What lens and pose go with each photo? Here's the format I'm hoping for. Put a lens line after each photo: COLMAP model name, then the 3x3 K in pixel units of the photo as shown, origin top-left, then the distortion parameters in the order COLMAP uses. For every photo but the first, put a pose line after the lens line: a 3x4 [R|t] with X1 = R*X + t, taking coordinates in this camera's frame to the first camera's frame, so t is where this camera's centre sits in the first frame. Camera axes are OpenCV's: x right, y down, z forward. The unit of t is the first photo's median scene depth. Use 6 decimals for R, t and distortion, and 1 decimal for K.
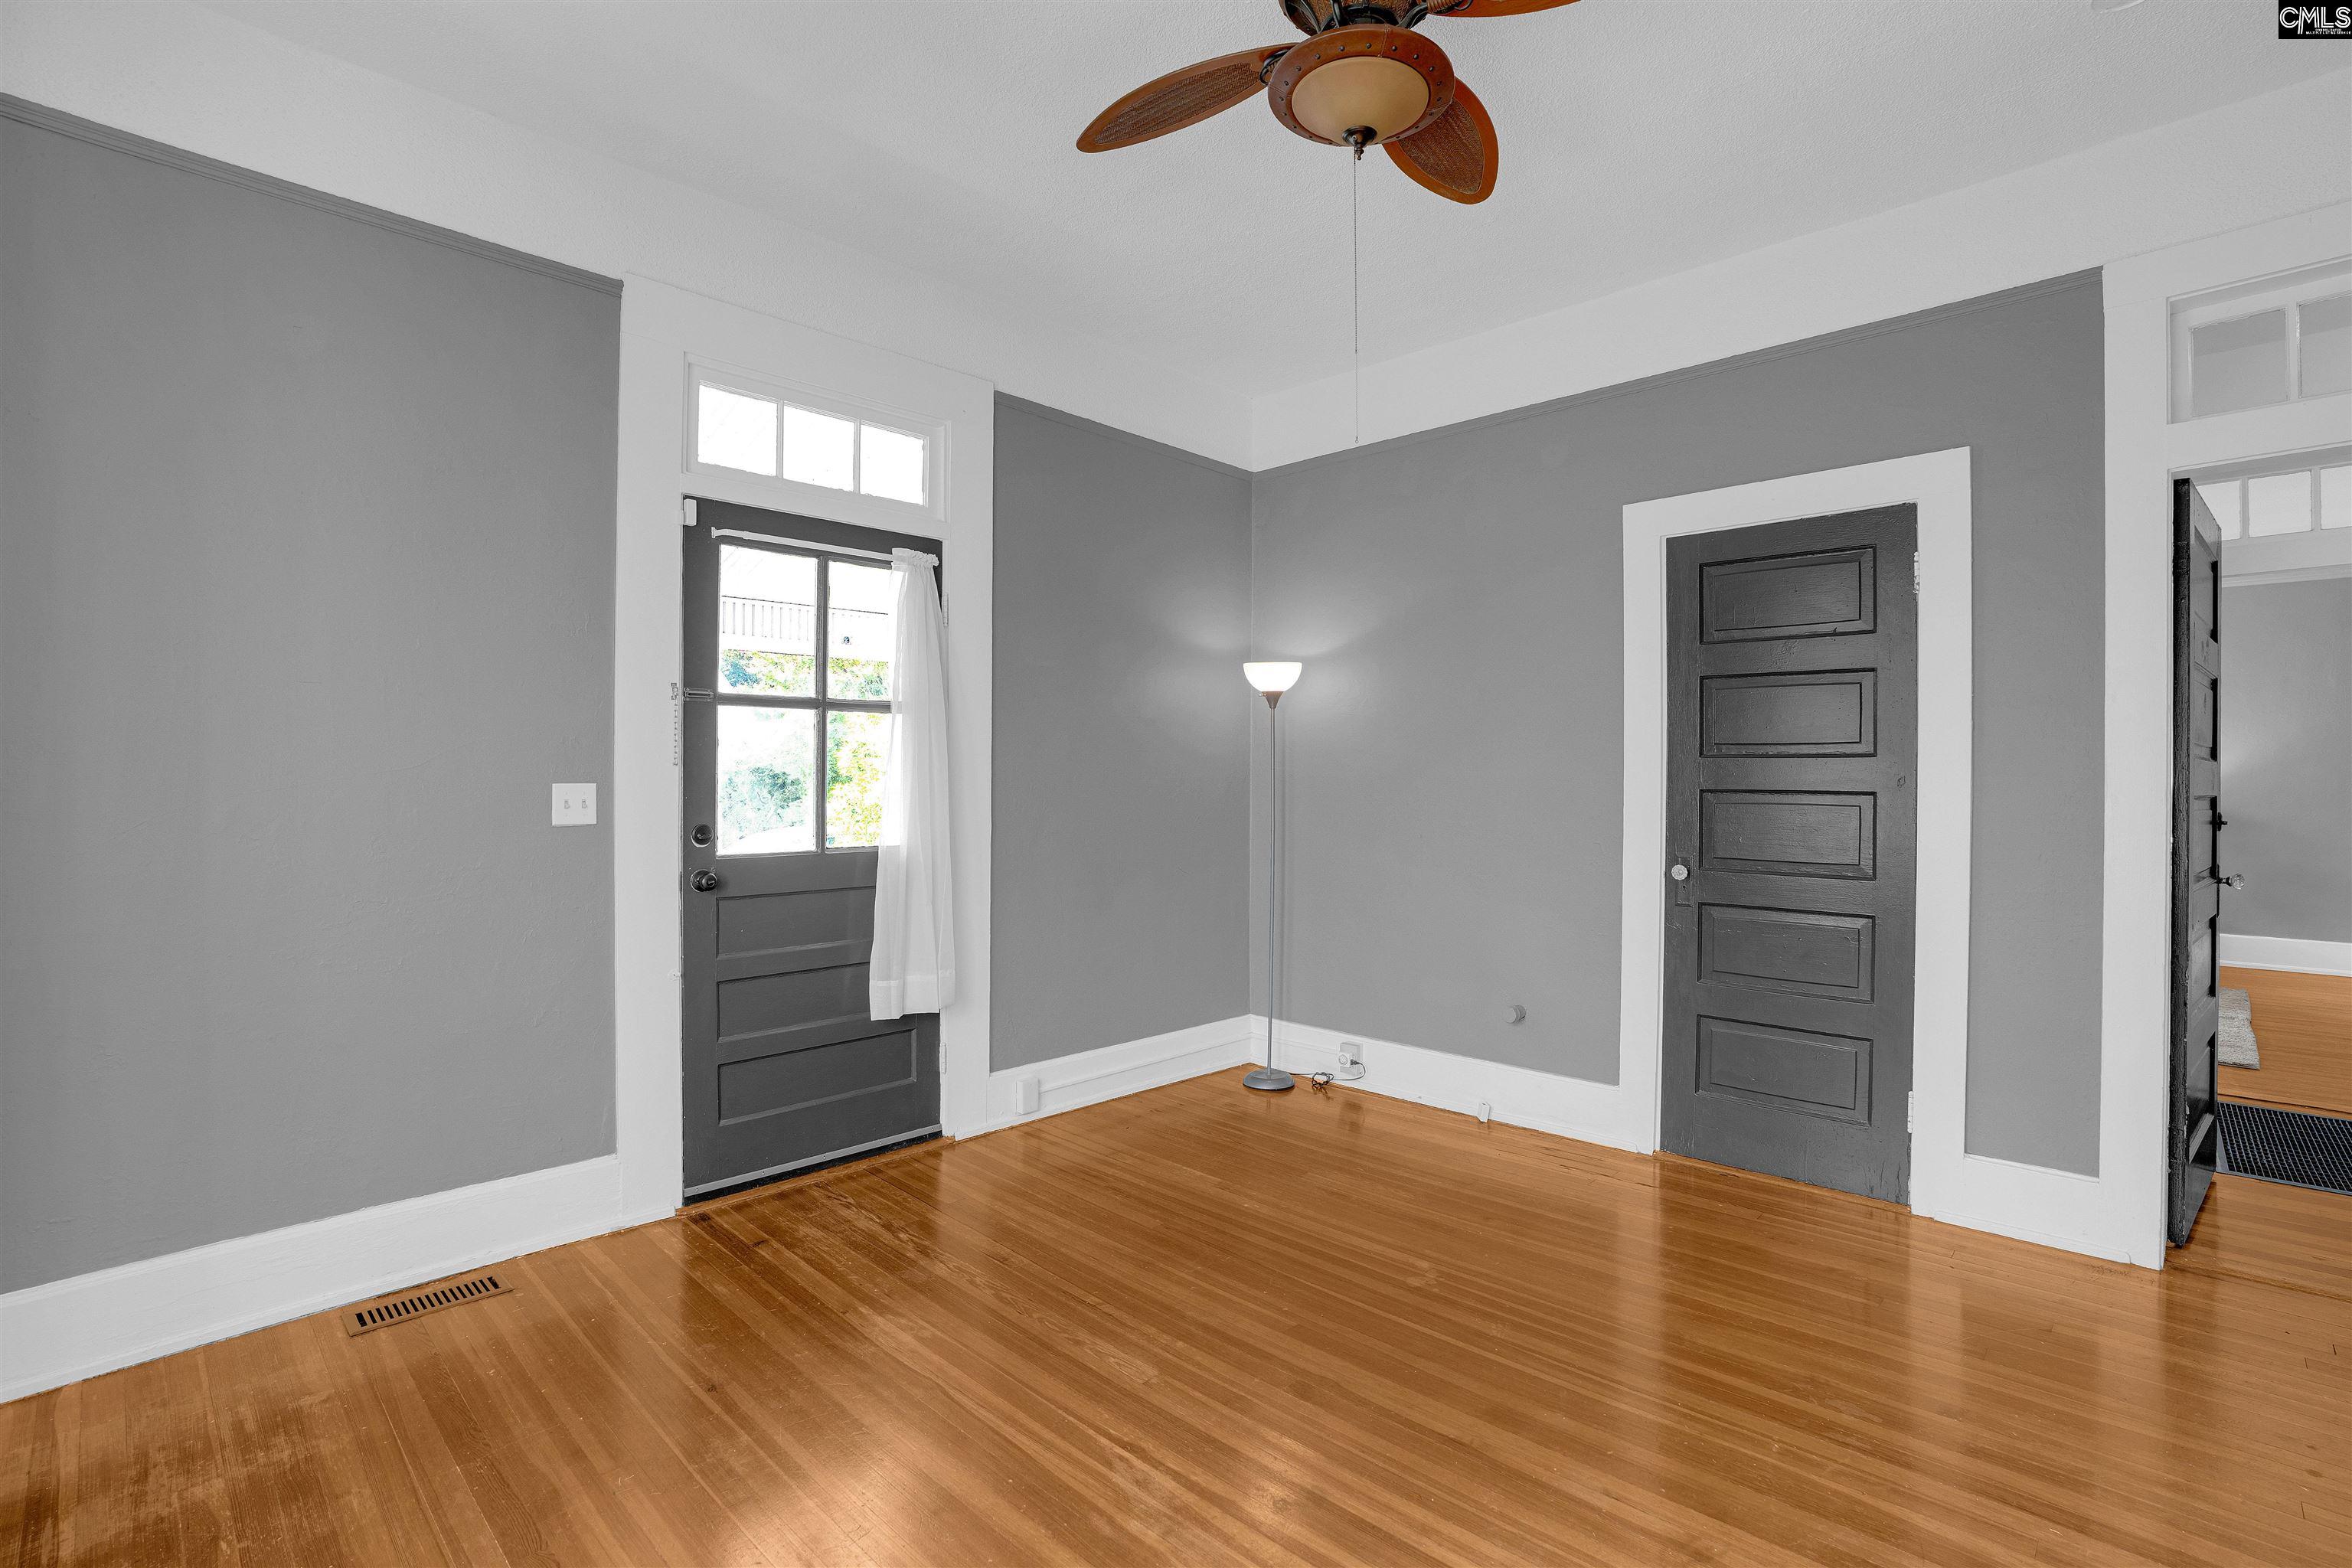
lens RADIAL K [[1145.0, 0, 1172.8], [0, 1145.0, 777.2], [0, 0, 1]] dist [-0.063346, 0.029912]
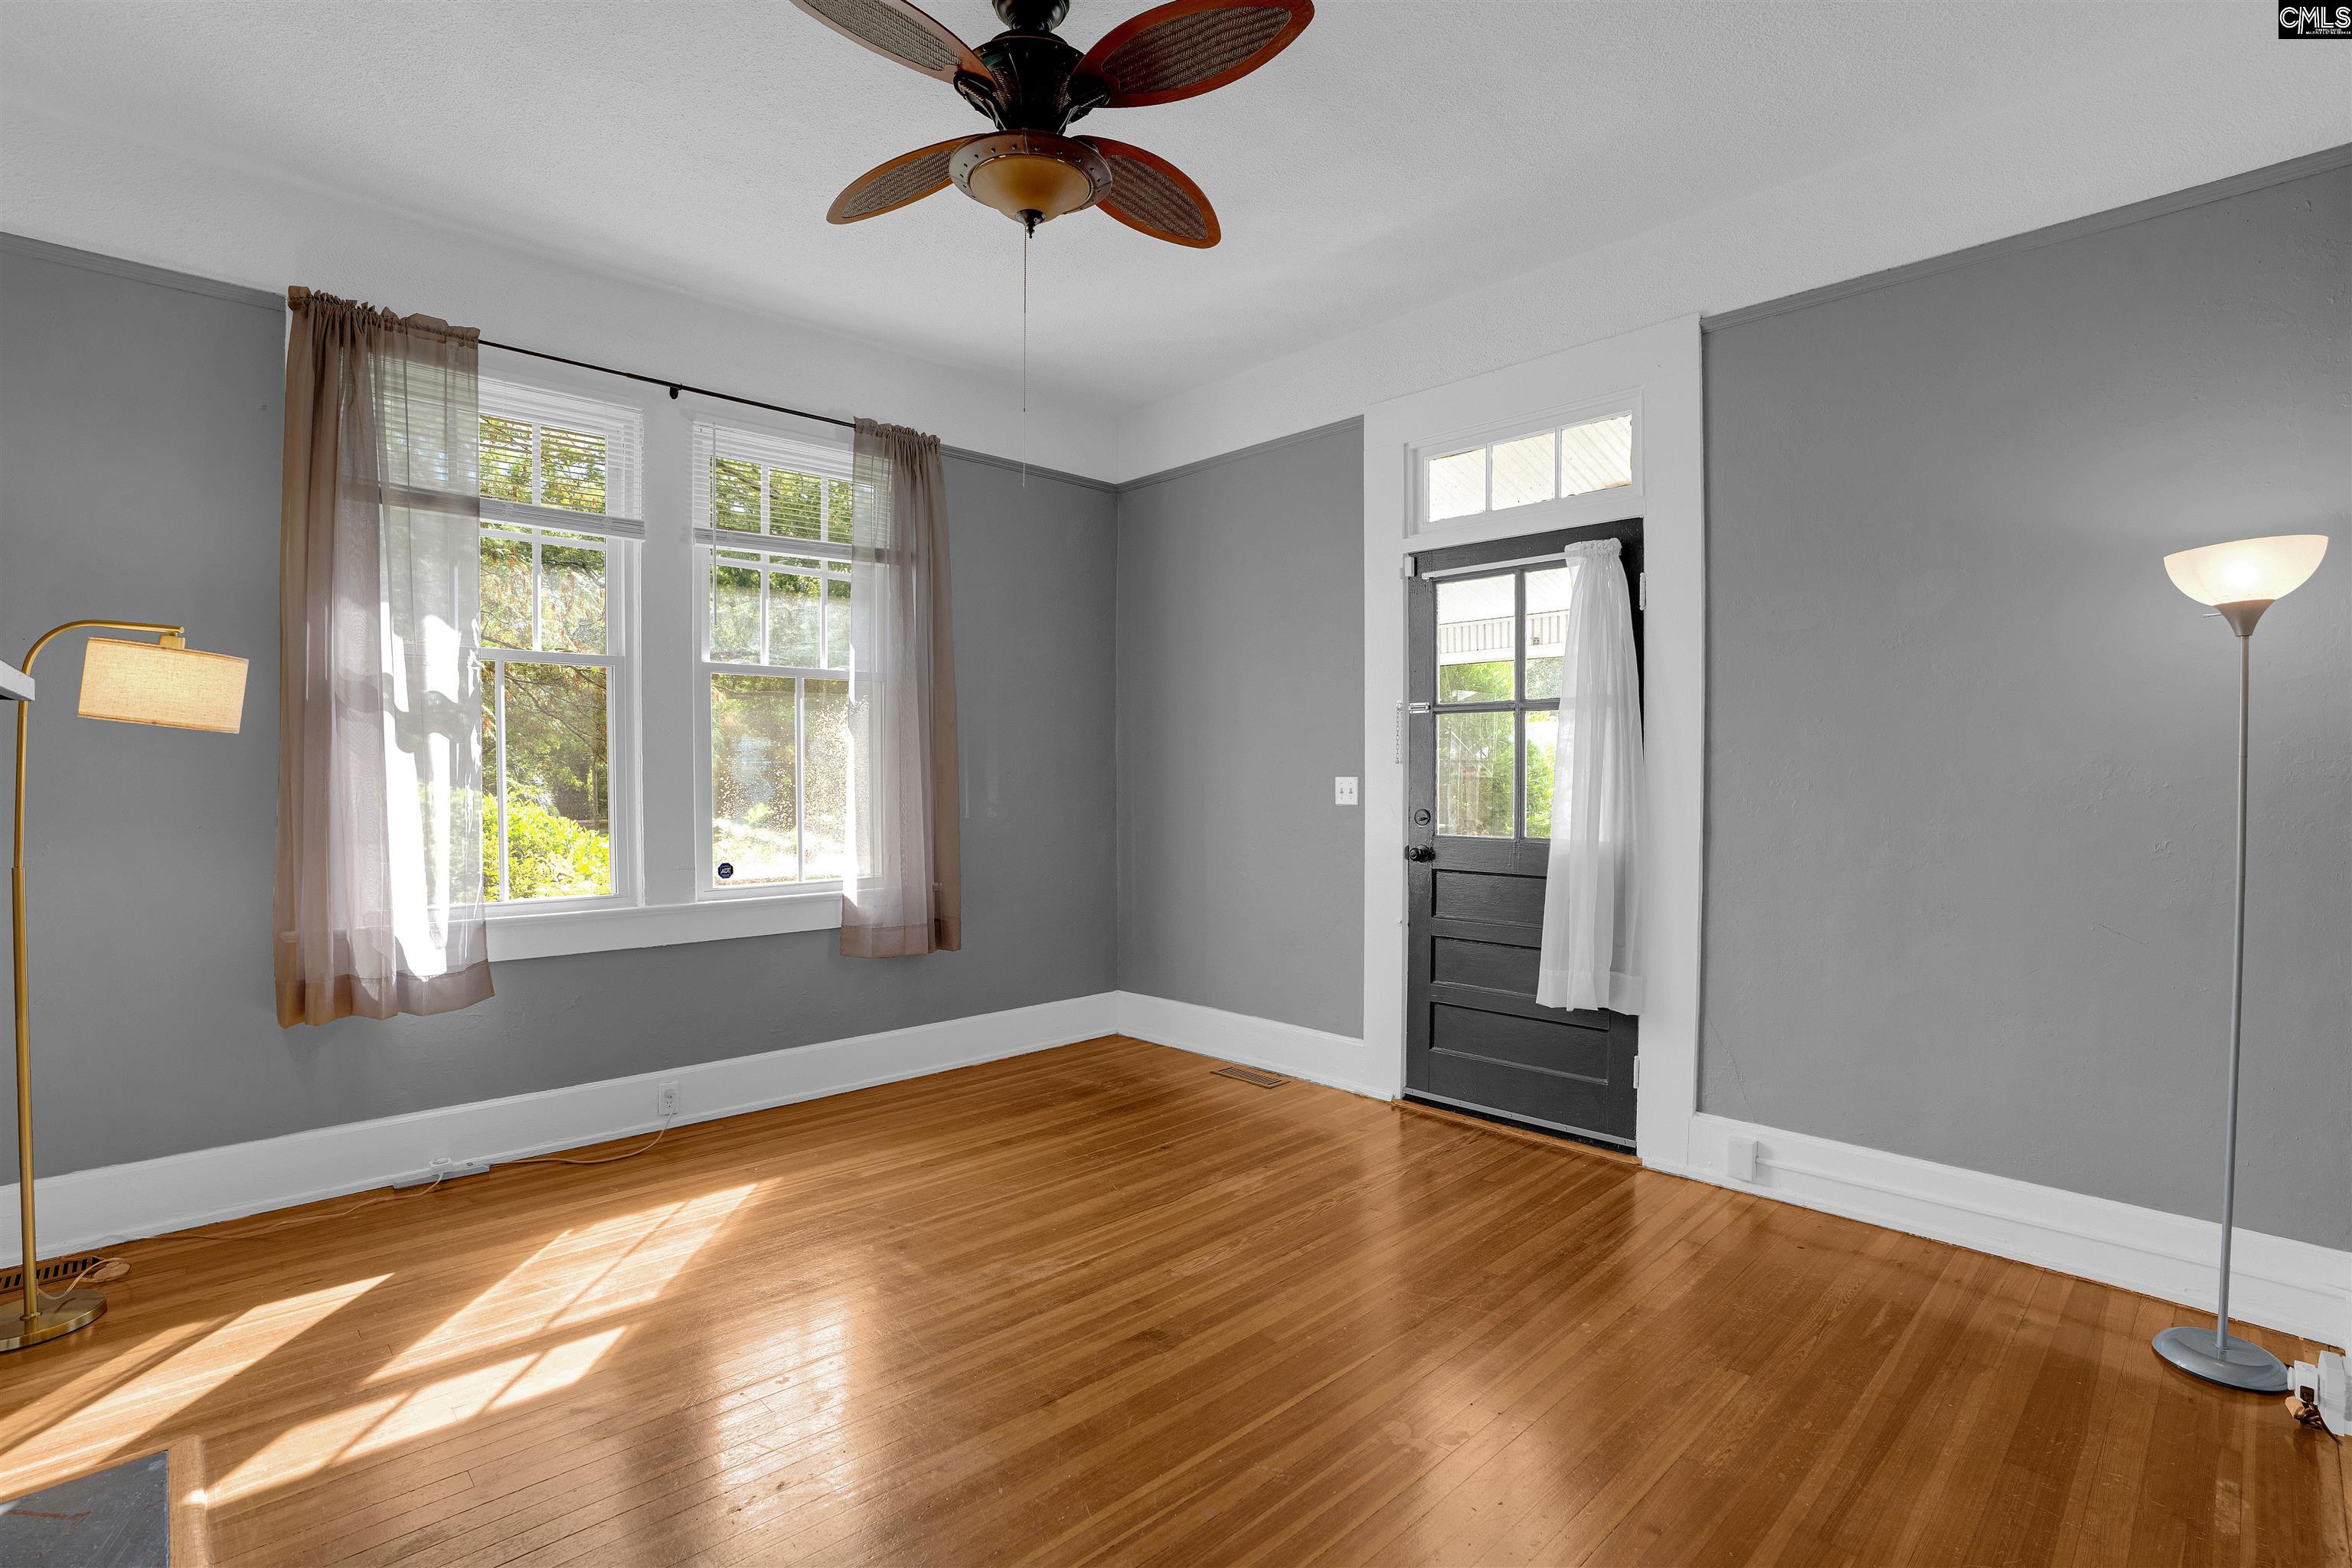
lens RADIAL K [[1164.8, 0, 1167.4], [0, 1164.8, 781.4], [0, 0, 1]] dist [-0.048811, 0.012499]
pose [[-0.088770, 0.010782, -0.995994, 0.841701], [0.008256, 0.999915, 0.010089, -0.005303], [0.996018, -0.007328, -0.088852, 0.766327]]
